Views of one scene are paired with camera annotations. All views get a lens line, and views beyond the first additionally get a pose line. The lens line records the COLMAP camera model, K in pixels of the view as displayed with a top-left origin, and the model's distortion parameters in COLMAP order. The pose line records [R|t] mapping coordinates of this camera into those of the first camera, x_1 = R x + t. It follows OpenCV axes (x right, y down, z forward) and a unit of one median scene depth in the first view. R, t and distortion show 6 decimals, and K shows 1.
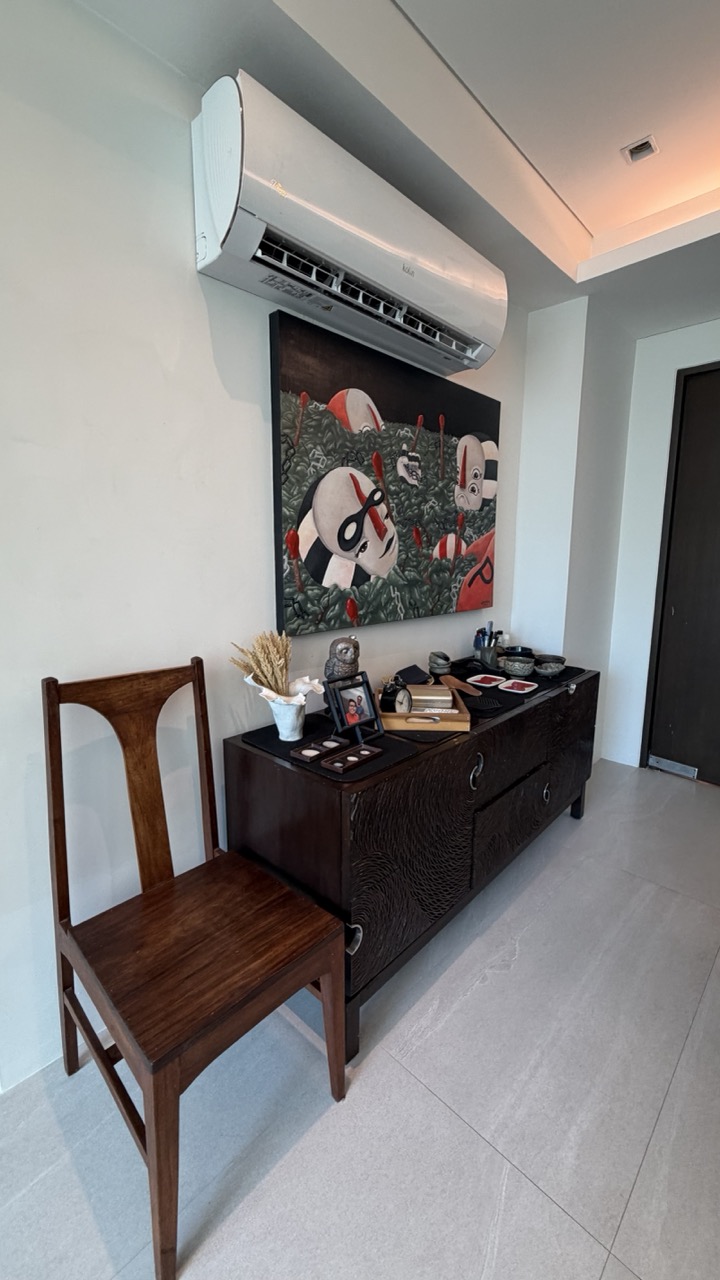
lens RADIAL K [[511.7, 0, 358.9], [0, 511.7, 634.5], [0, 0, 1]] dist [0.000513, -0.000471]
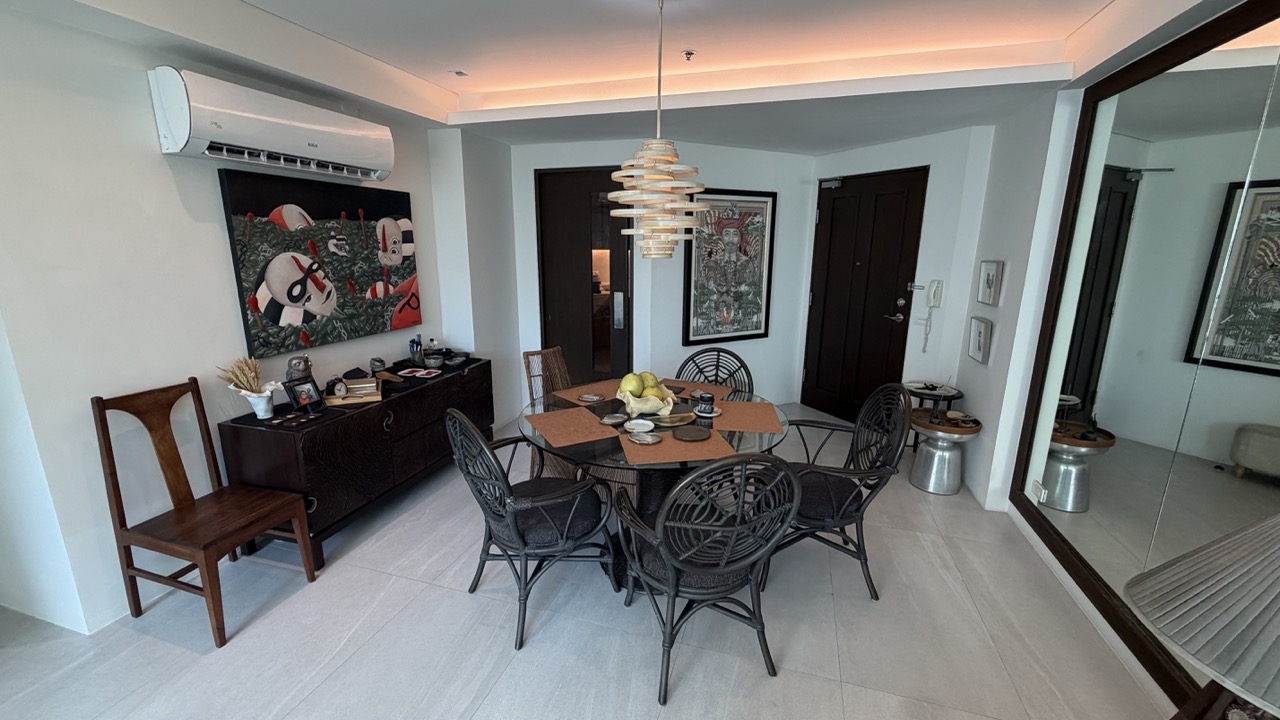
lens RADIAL K [[511.7, 0, 630.6], [0, 511.7, 359.1], [0, 0, 1]] dist [0.000513, -0.000471]
pose [[0.896463, -0.097933, 0.432161, 0.220629], [0.070584, 0.994379, 0.078922, -0.039786], [-0.437461, -0.040247, 0.898336, -0.981677]]
